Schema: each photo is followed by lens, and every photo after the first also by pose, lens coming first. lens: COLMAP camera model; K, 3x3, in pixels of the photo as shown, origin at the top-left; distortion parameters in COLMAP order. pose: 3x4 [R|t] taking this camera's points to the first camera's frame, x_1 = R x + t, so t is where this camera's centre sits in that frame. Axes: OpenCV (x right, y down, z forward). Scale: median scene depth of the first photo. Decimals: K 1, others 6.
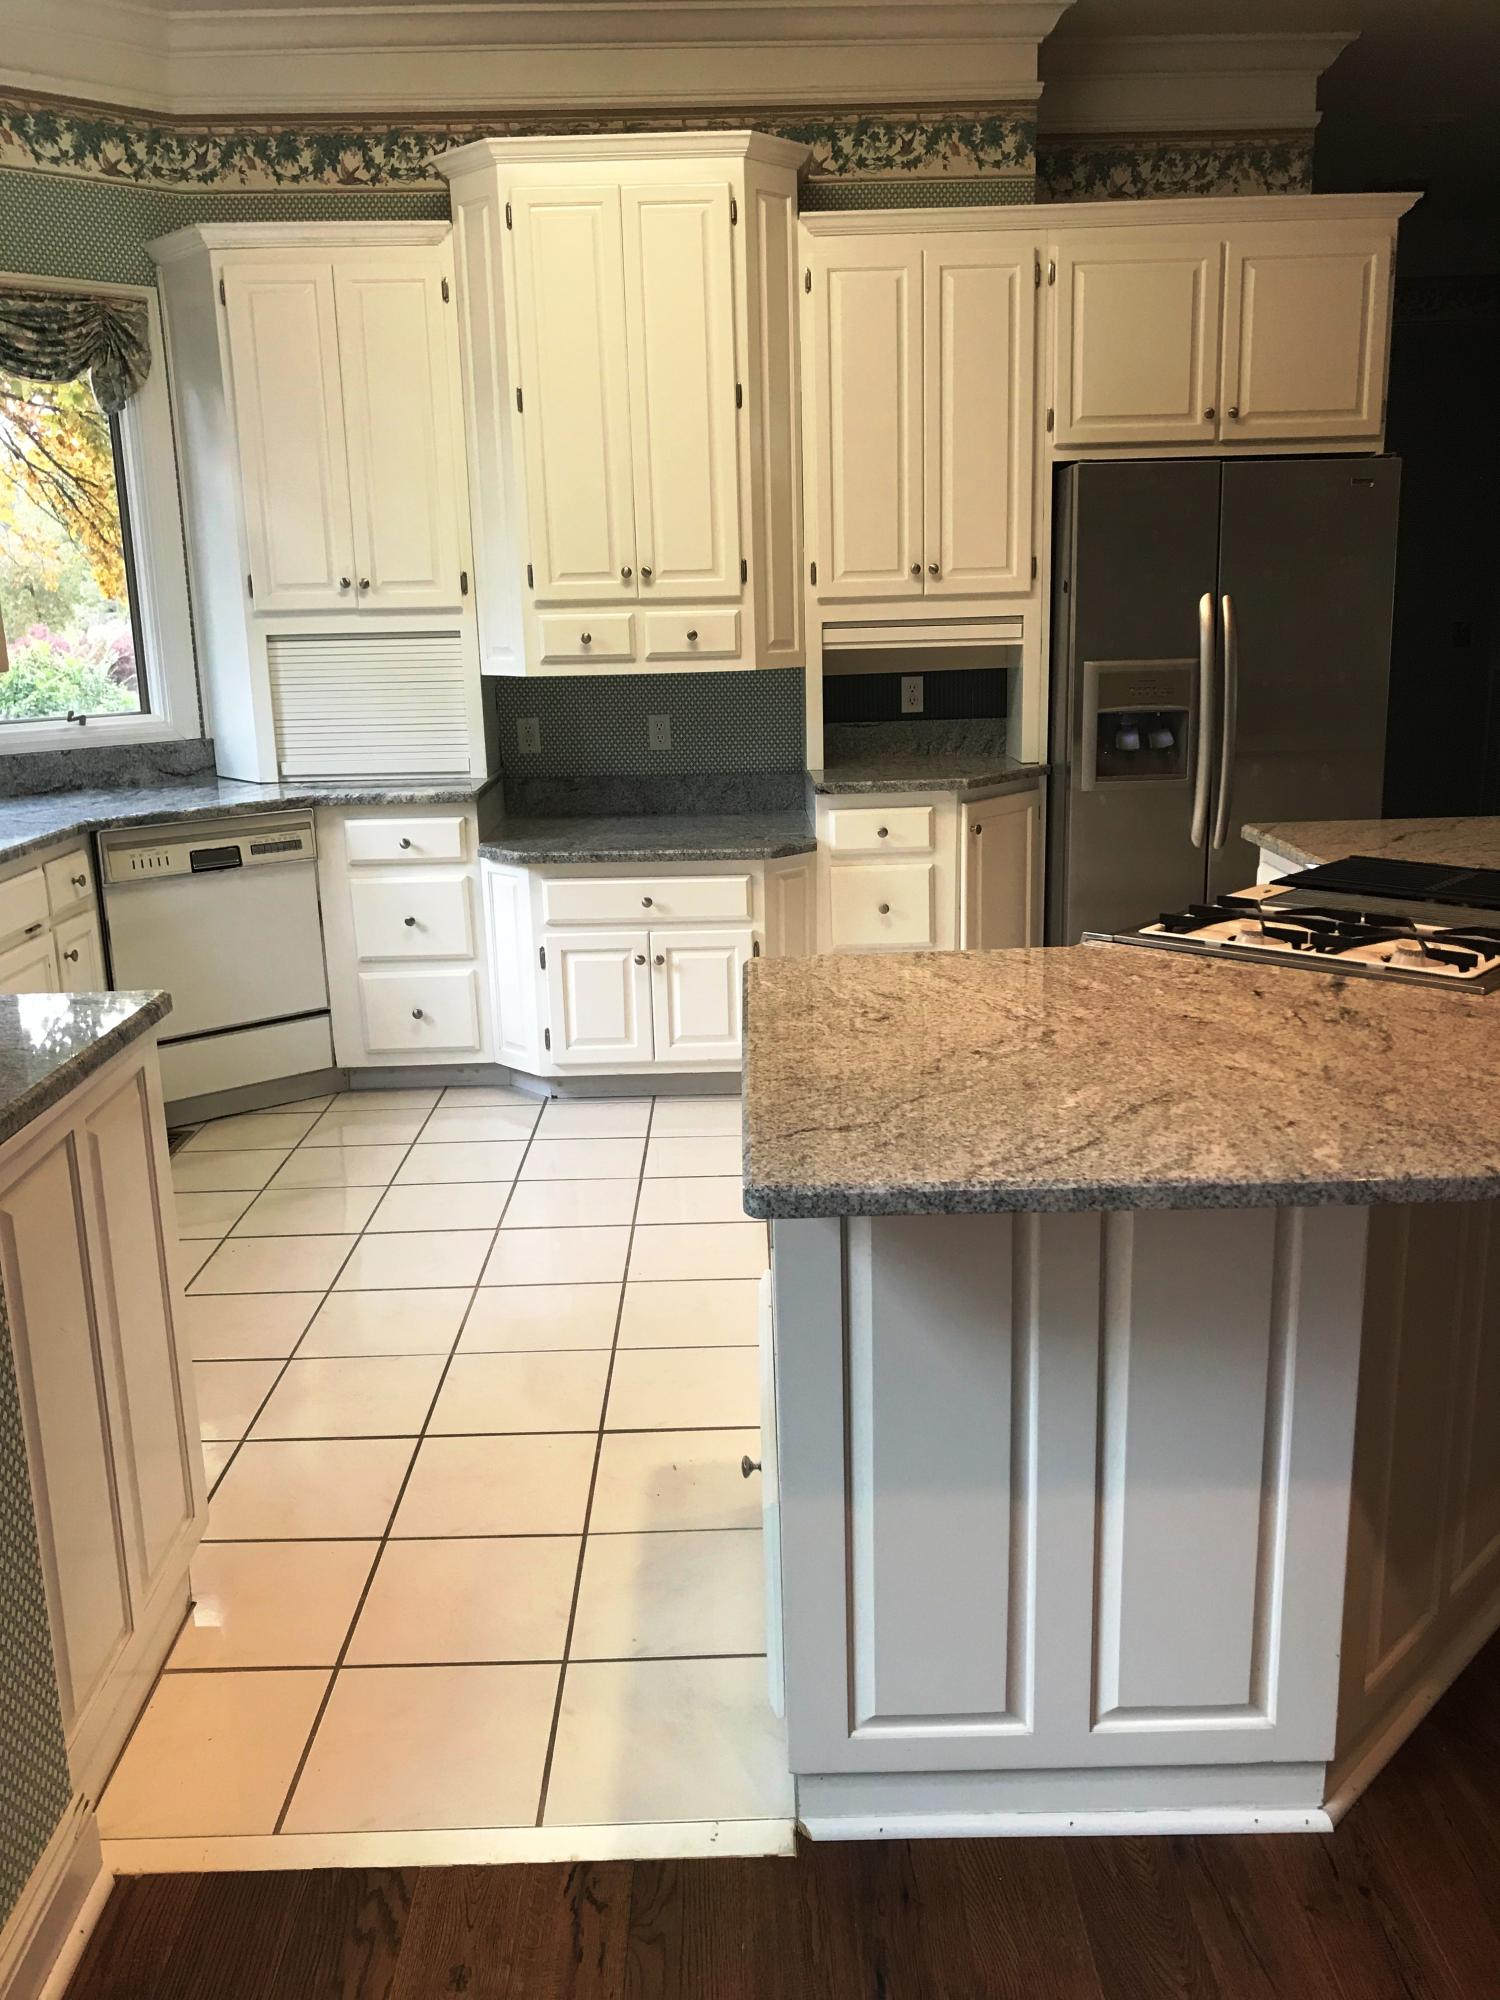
lens RADIAL K [[1644.9, 0, 752.0], [0, 1644.9, 993.8], [0, 0, 1]] dist [0.032040, -0.022105]
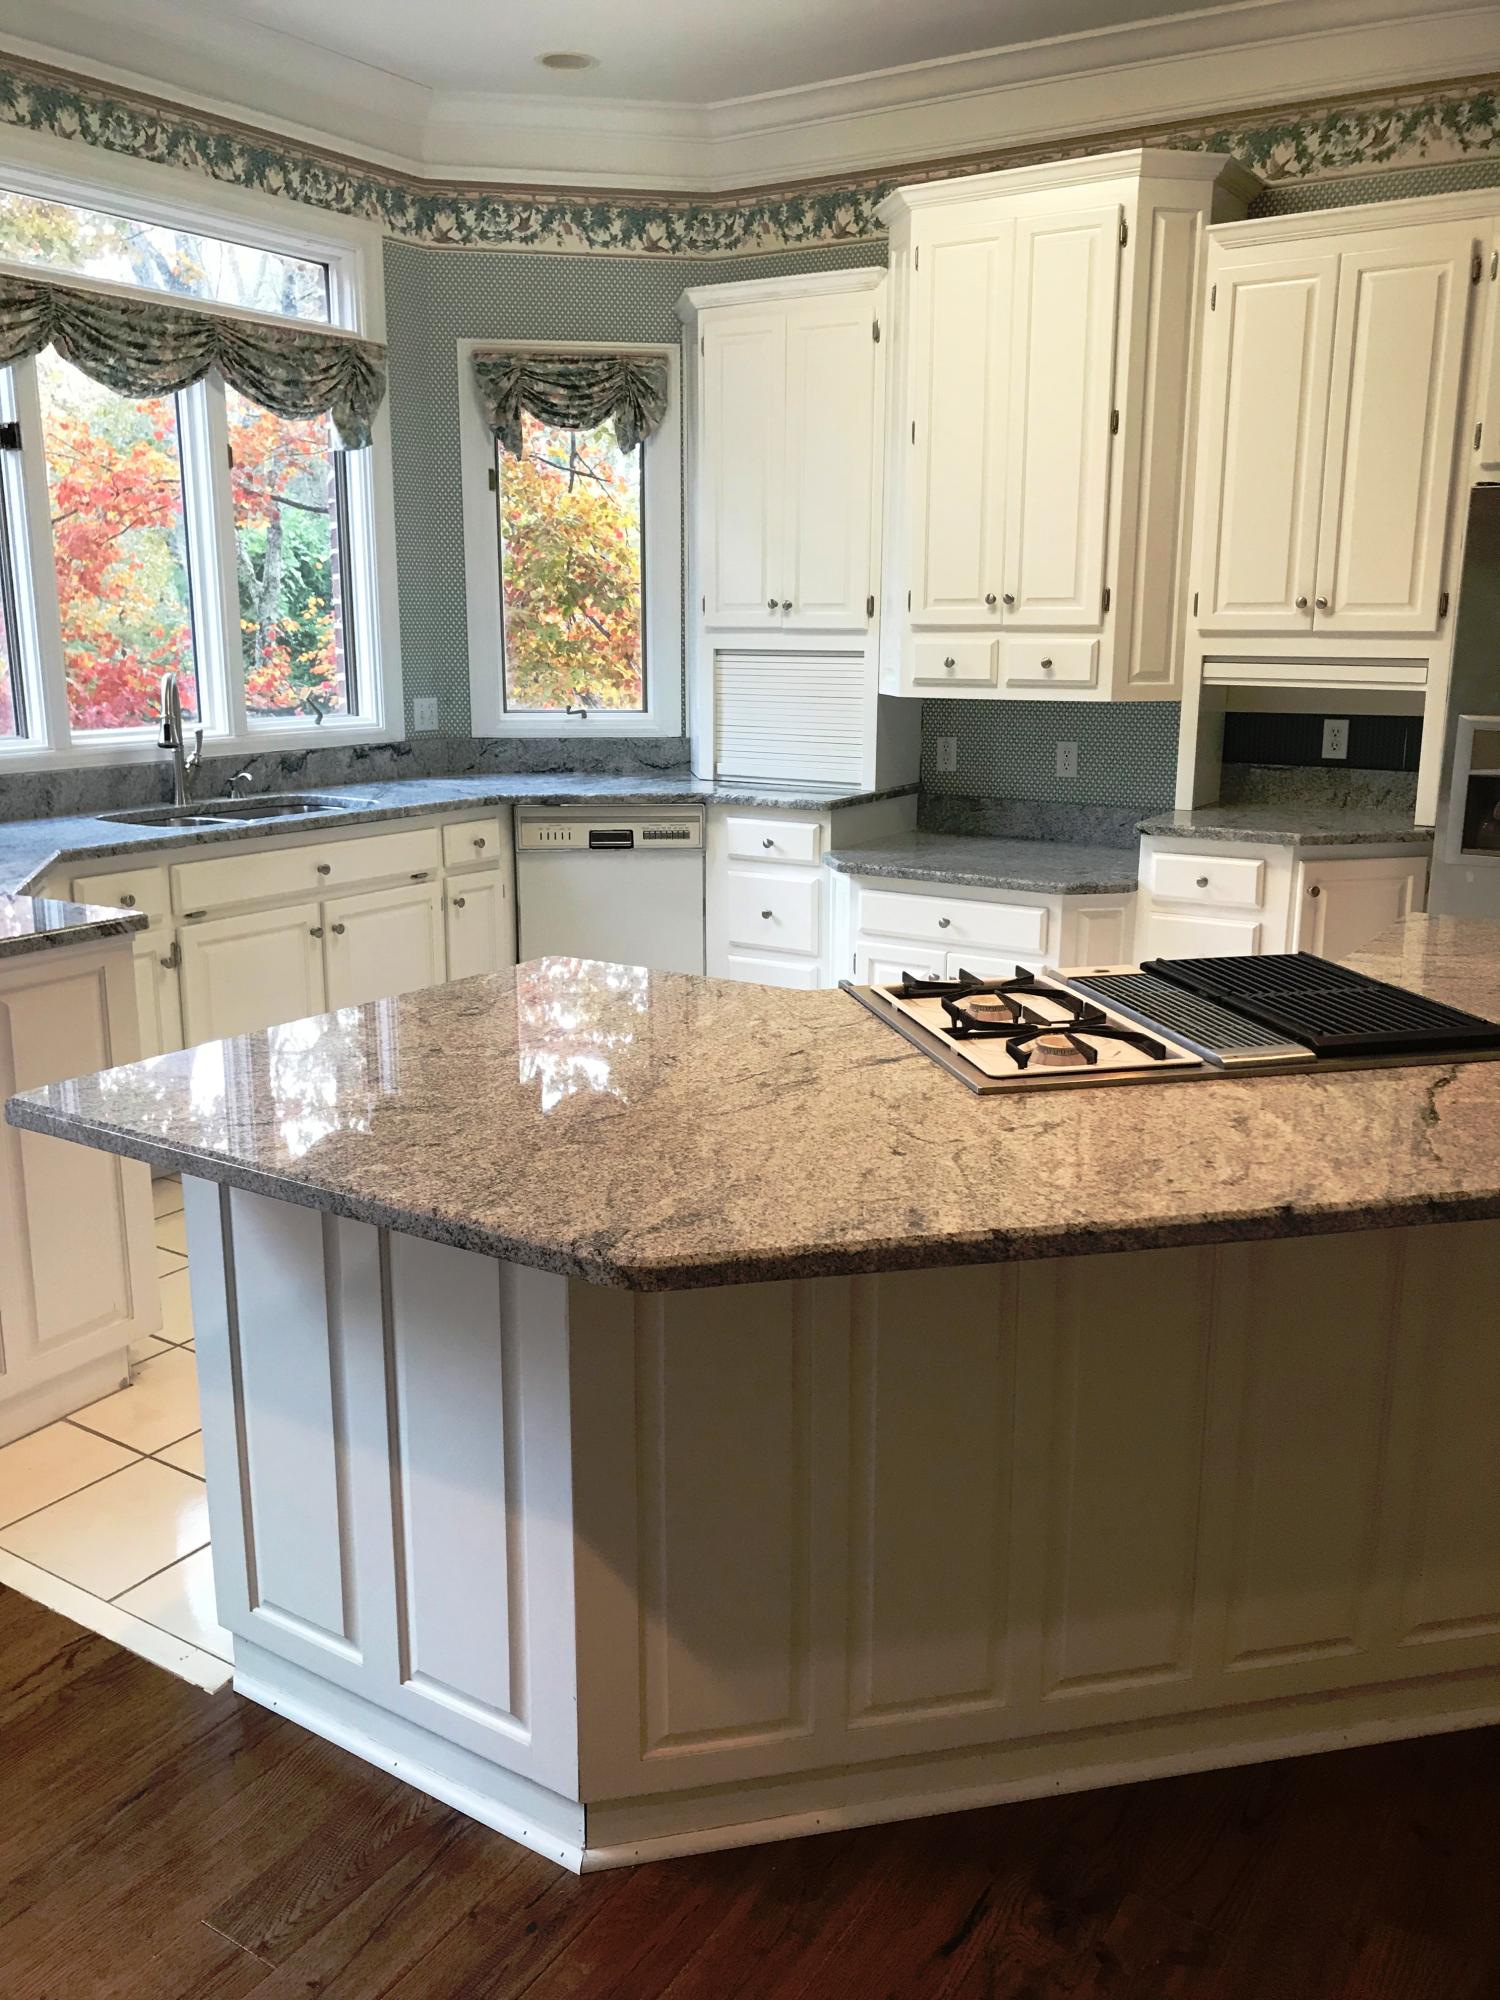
lens RADIAL K [[1644.9, 0, 760.2], [0, 1644.9, 998.2], [0, 0, 1]] dist [0.032040, -0.022105]
pose [[0.837187, 0.150782, -0.525721, 0.371349], [-0.153567, 0.987382, 0.038642, -0.030809], [0.524914, 0.048383, 0.849779, 0.076304]]
